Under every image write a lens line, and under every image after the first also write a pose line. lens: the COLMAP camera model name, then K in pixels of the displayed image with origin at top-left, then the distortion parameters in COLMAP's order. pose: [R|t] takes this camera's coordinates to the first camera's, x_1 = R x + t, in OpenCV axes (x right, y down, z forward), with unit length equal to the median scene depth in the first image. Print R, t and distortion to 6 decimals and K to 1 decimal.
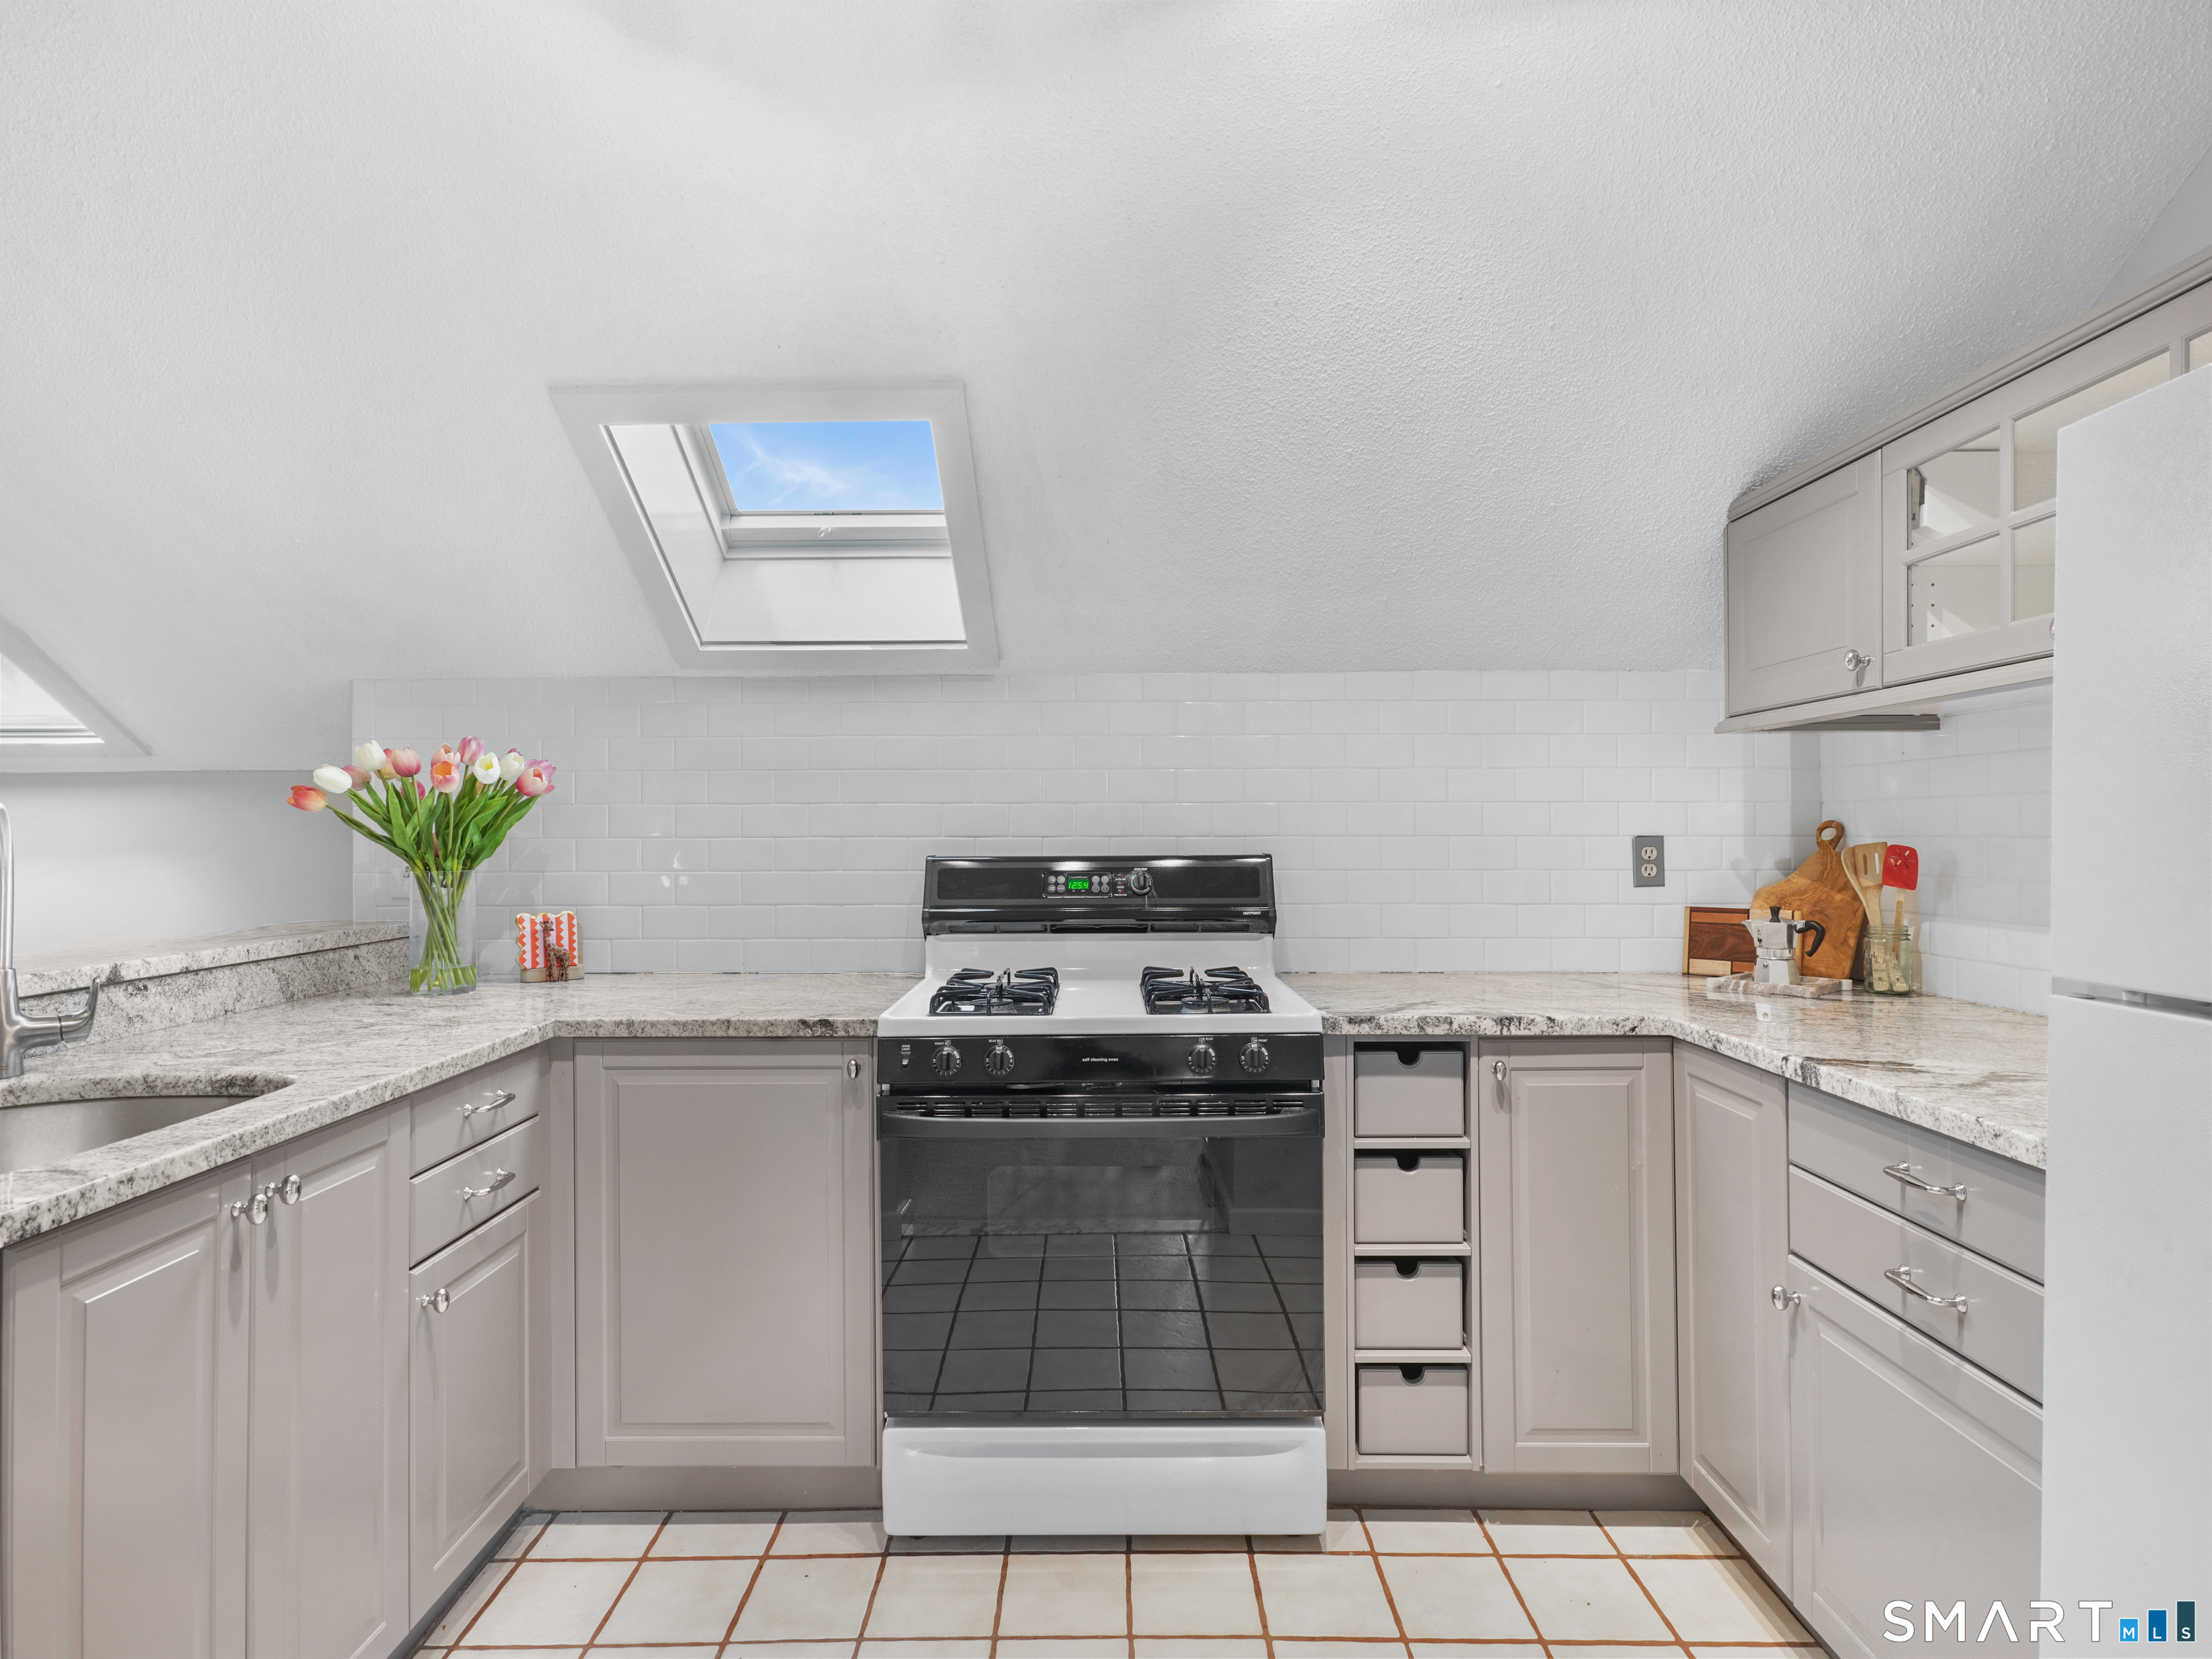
lens RADIAL K [[1189.2, 0, 1108.1], [0, 1189.2, 839.4], [0, 0, 1]] dist [-0.004289, 0.014200]
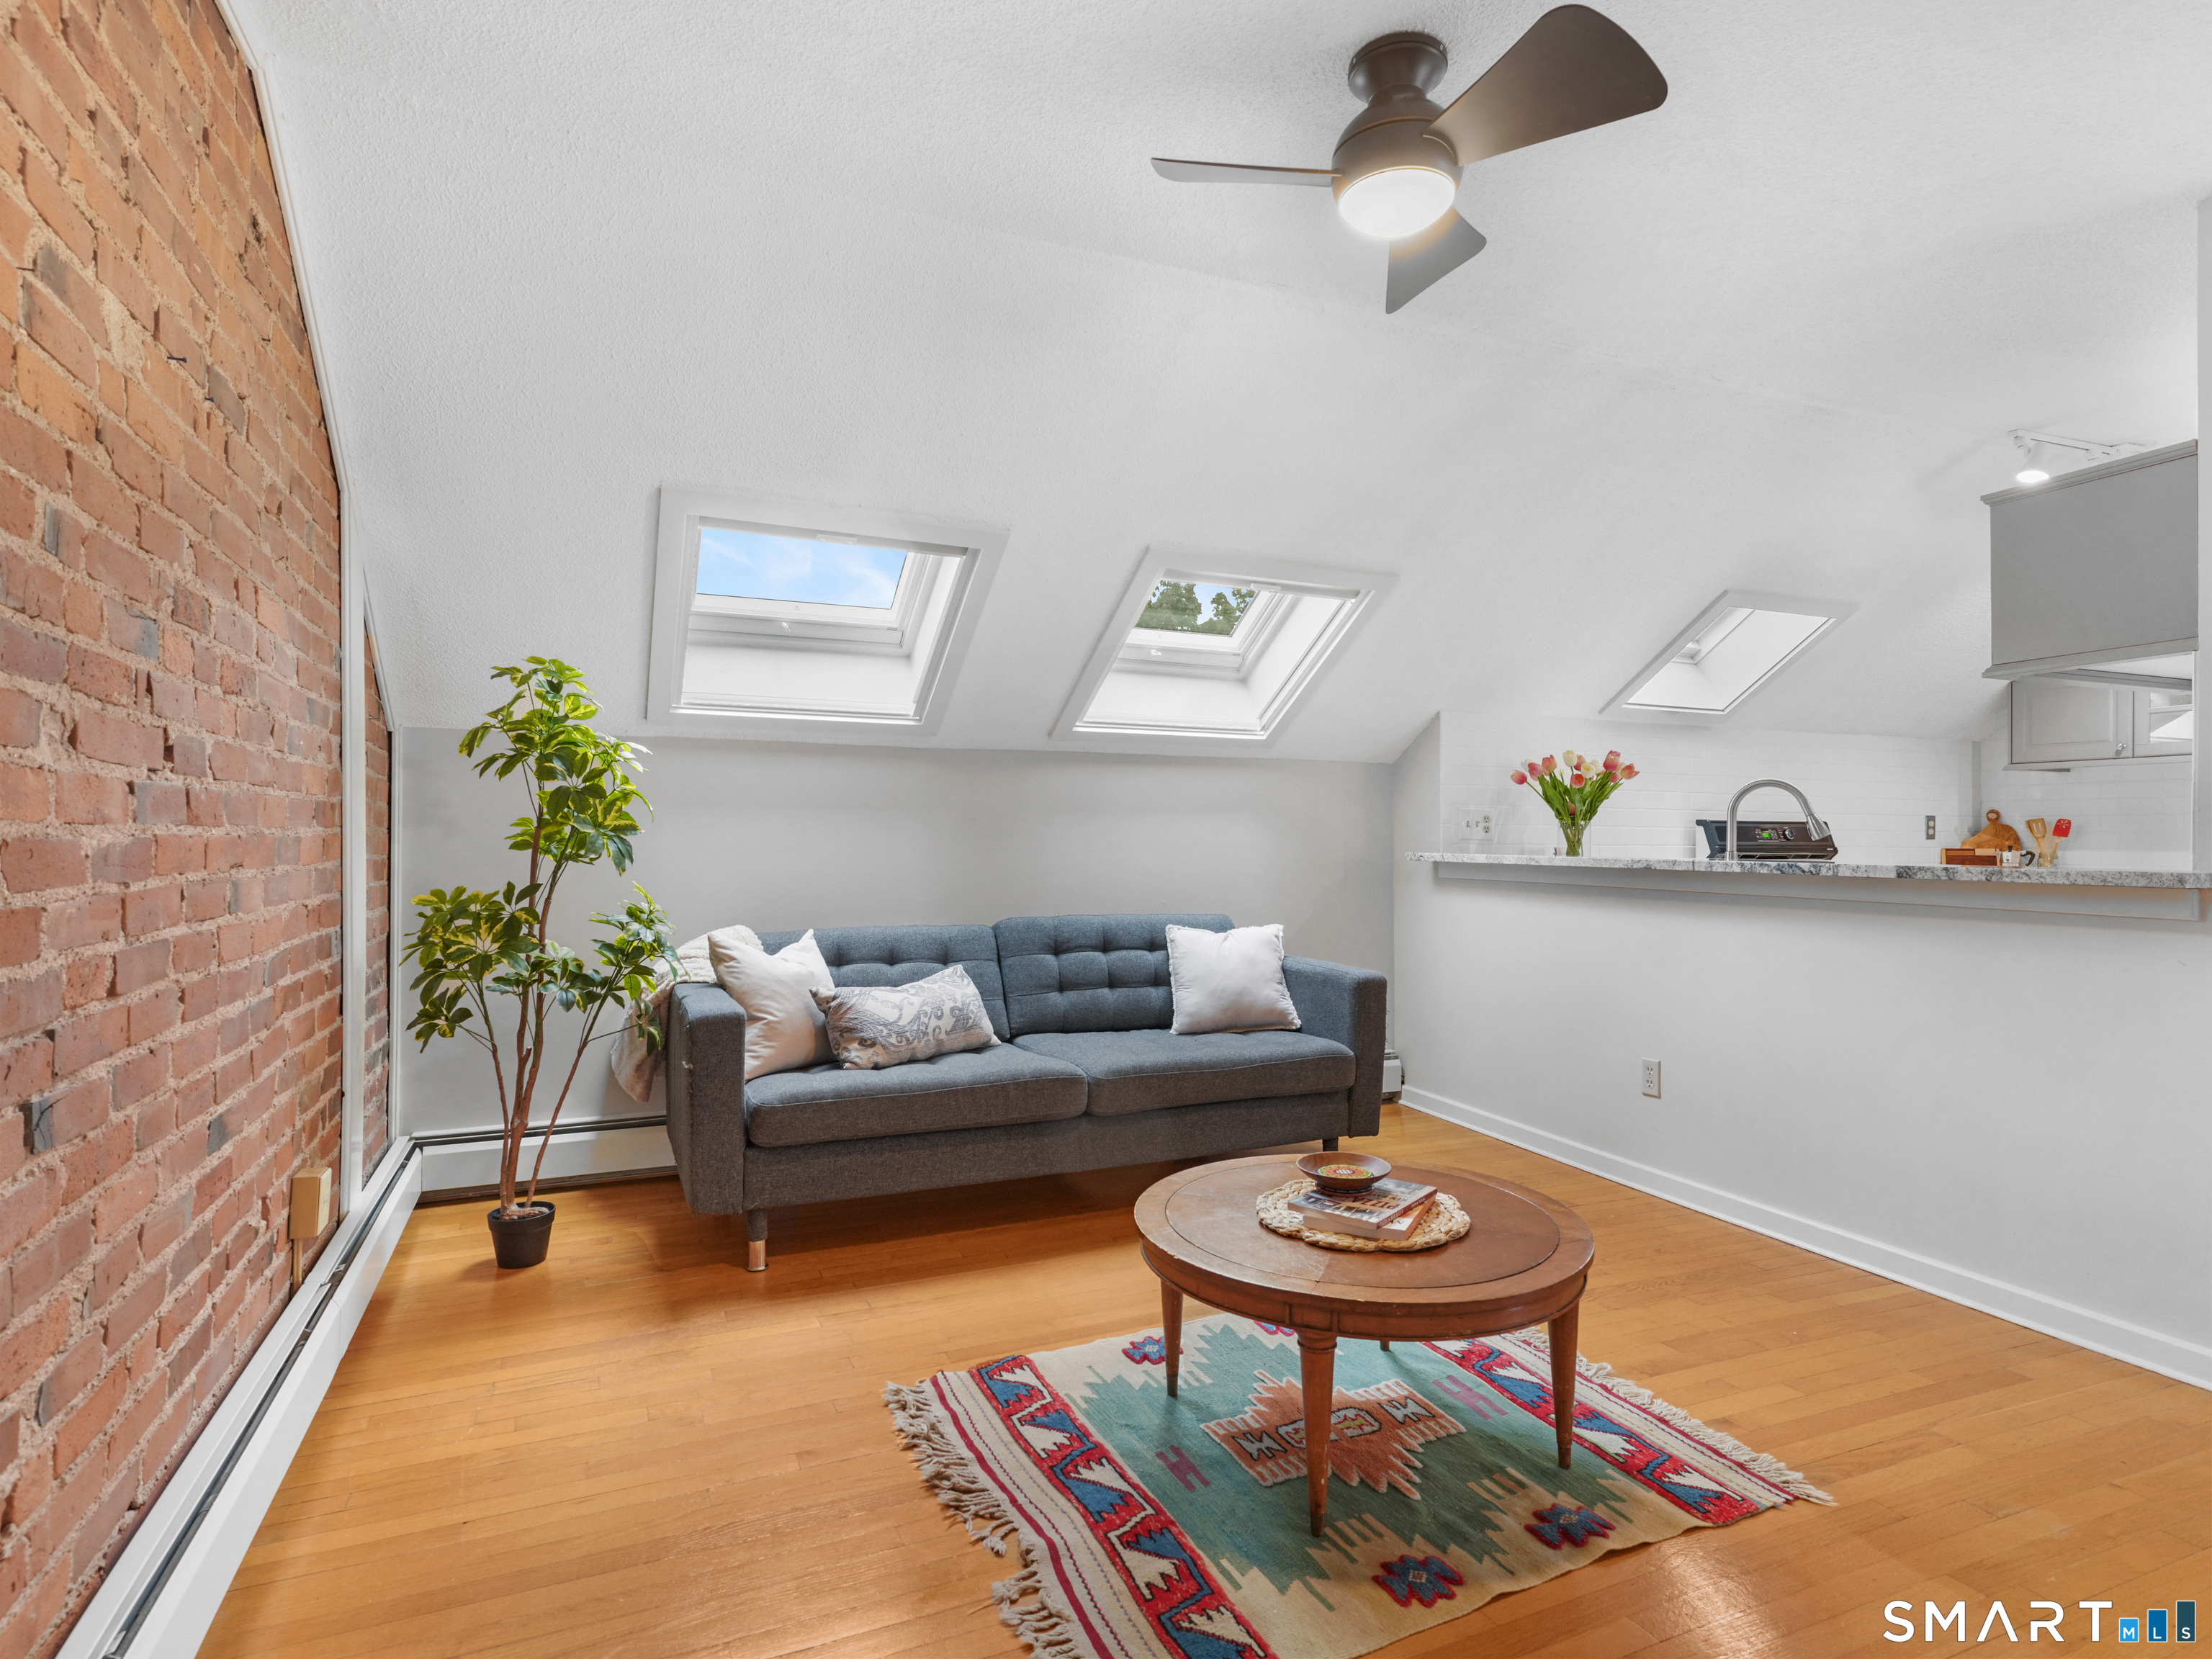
lens RADIAL K [[1189.2, 0, 1099.1], [0, 1189.2, 832.1], [0, 0, 1]] dist [-0.004289, 0.014200]
pose [[0.917649, 0.012271, 0.397202, -2.057796], [-0.008102, 0.999893, -0.012172, 0.075625], [-0.397309, 0.007951, 0.917650, -0.439487]]
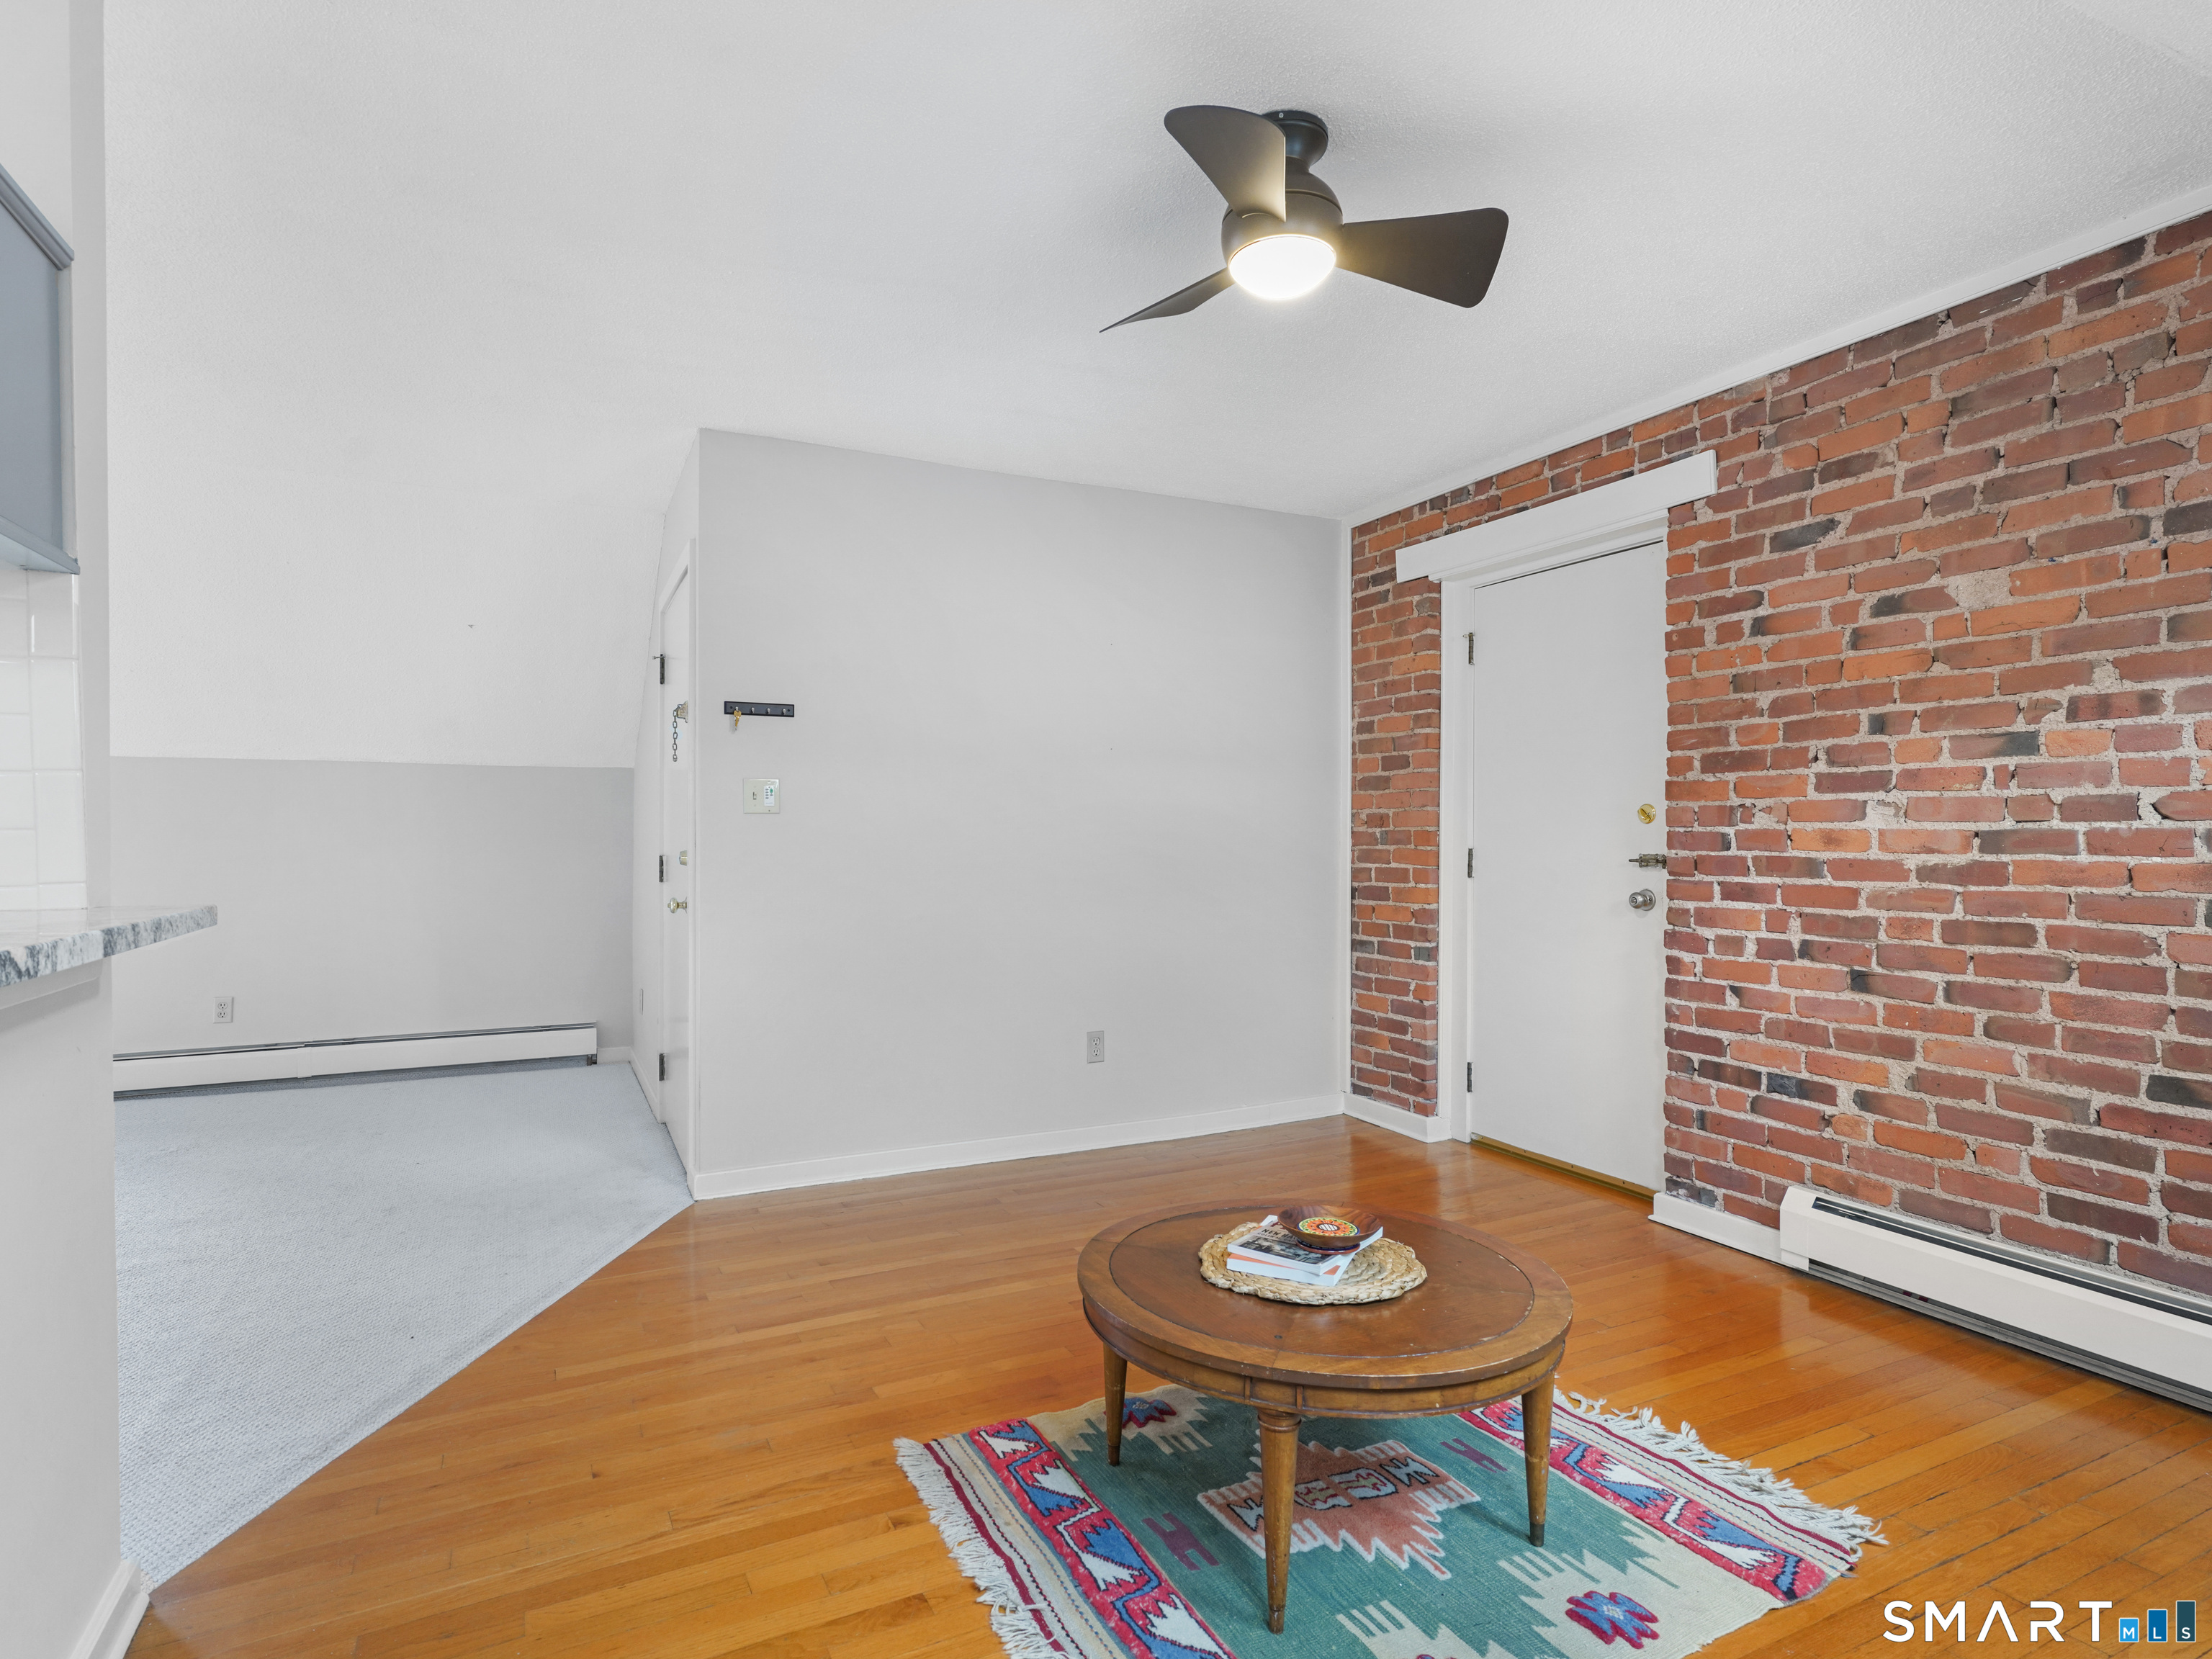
lens RADIAL K [[1189.2, 0, 1093.9], [0, 1189.2, 834.8], [0, 0, 1]] dist [-0.004289, 0.014200]
pose [[-0.897301, 0.000990, -0.441417, -0.950616], [-0.002791, 0.999965, 0.007917, 0.039528], [0.441409, 0.008336, -0.897267, 1.070612]]
